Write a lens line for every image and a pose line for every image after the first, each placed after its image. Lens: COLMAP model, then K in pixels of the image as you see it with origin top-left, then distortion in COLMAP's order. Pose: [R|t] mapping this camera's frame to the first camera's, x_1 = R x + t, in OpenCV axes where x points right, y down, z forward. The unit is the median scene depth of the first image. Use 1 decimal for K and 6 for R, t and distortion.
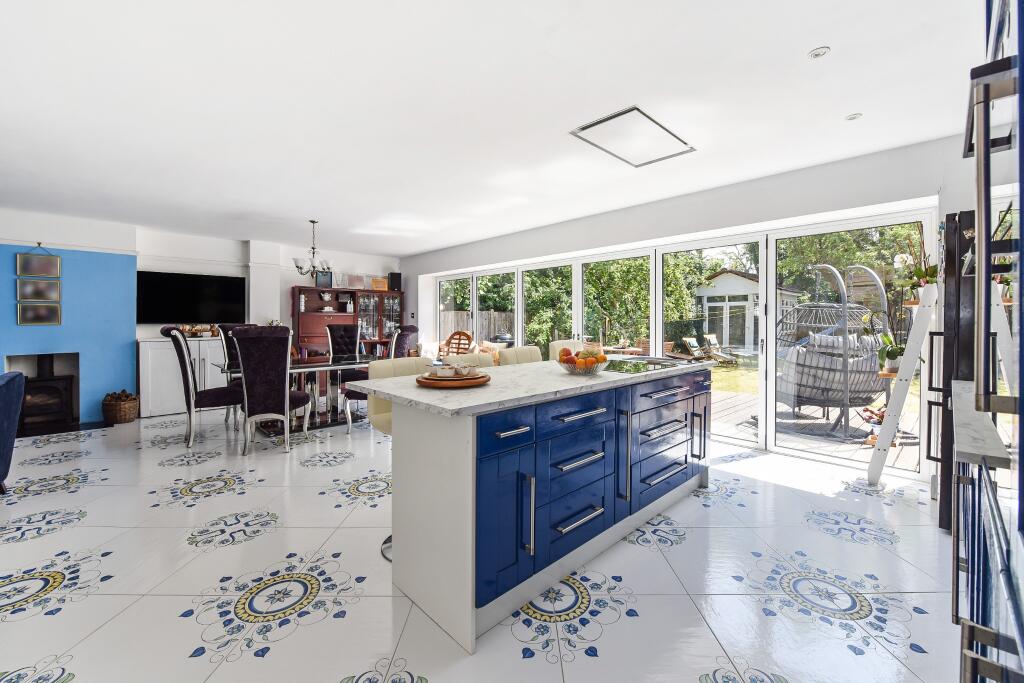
lens RADIAL K [[416.5, 0, 510.7], [0, 416.5, 317.8], [0, 0, 1]] dist [-0.001562, -0.000256]
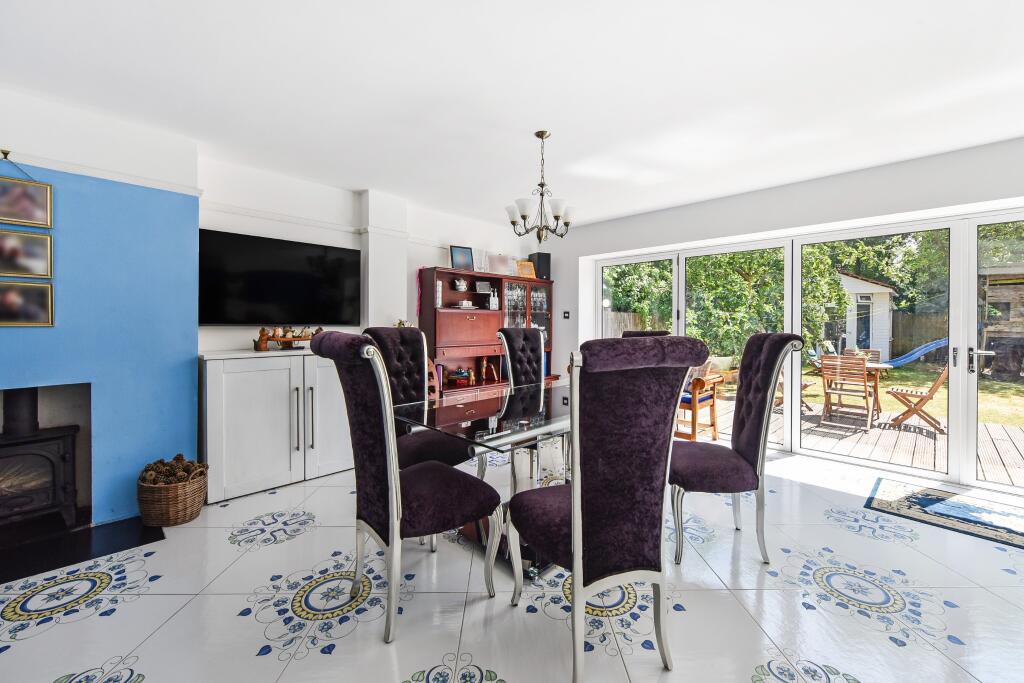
lens RADIAL K [[412.3, 0, 512.2], [0, 412.3, 322.2], [0, 0, 1]] dist [-0.000313, -0.000263]
pose [[0.999714, 0.004402, 0.023504, -0.489769], [-0.004515, 0.999978, 0.004765, 0.005515], [-0.023483, -0.004870, 0.999712, 0.444977]]
